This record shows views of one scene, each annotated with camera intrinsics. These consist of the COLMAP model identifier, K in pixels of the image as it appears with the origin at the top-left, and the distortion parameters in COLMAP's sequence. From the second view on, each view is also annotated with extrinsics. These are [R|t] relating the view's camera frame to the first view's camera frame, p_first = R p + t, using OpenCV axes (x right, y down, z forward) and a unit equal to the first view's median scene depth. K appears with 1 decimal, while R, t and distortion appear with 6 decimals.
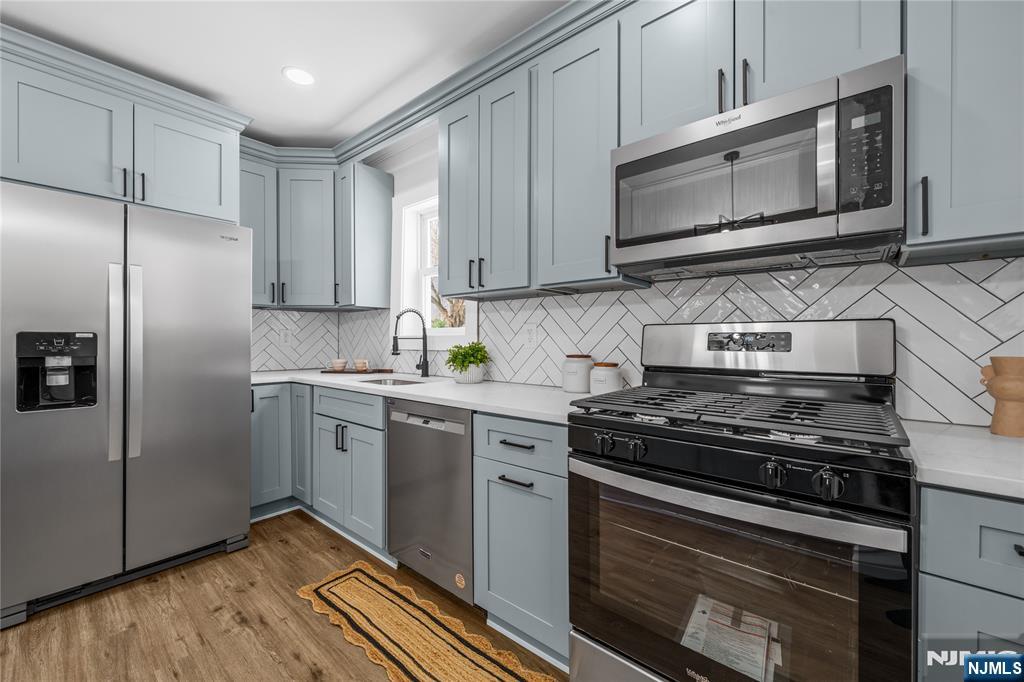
lens RADIAL K [[413.9, 0, 504.8], [0, 413.9, 341.3], [0, 0, 1]] dist [-0.001032, 0.000106]
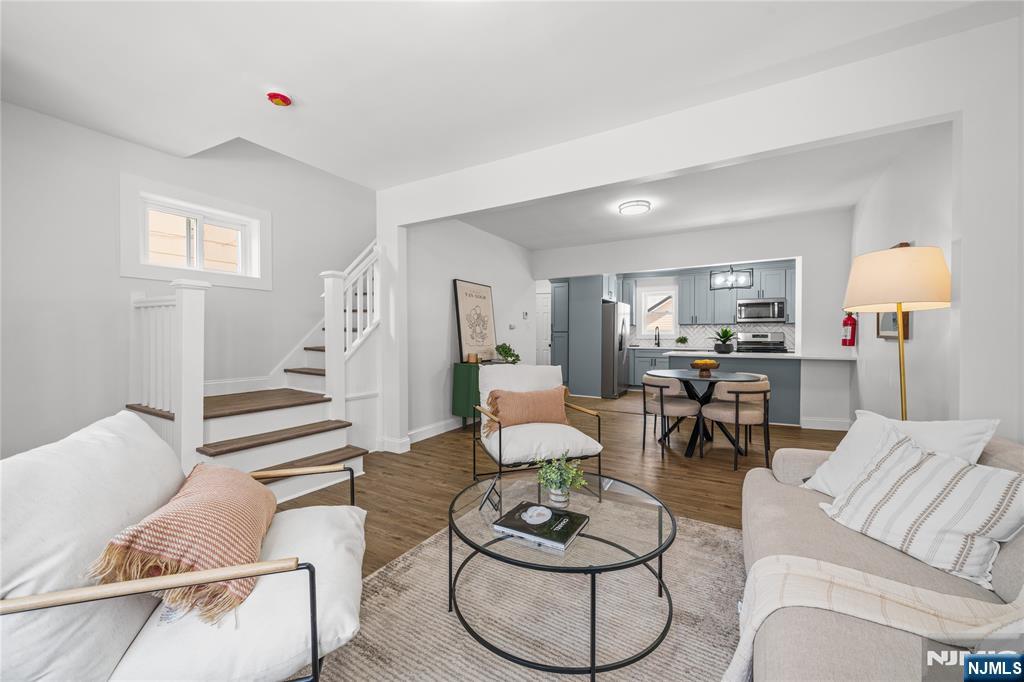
lens RADIAL K [[386.9, 0, 515.1], [0, 386.9, 339.3], [0, 0, 1]] dist [-0.000755, -0.000020]
pose [[0.984781, 0.001422, 0.173792, -4.477275], [-0.003076, 0.999953, 0.009247, 0.004672], [-0.173771, -0.009641, 0.984739, -4.444314]]
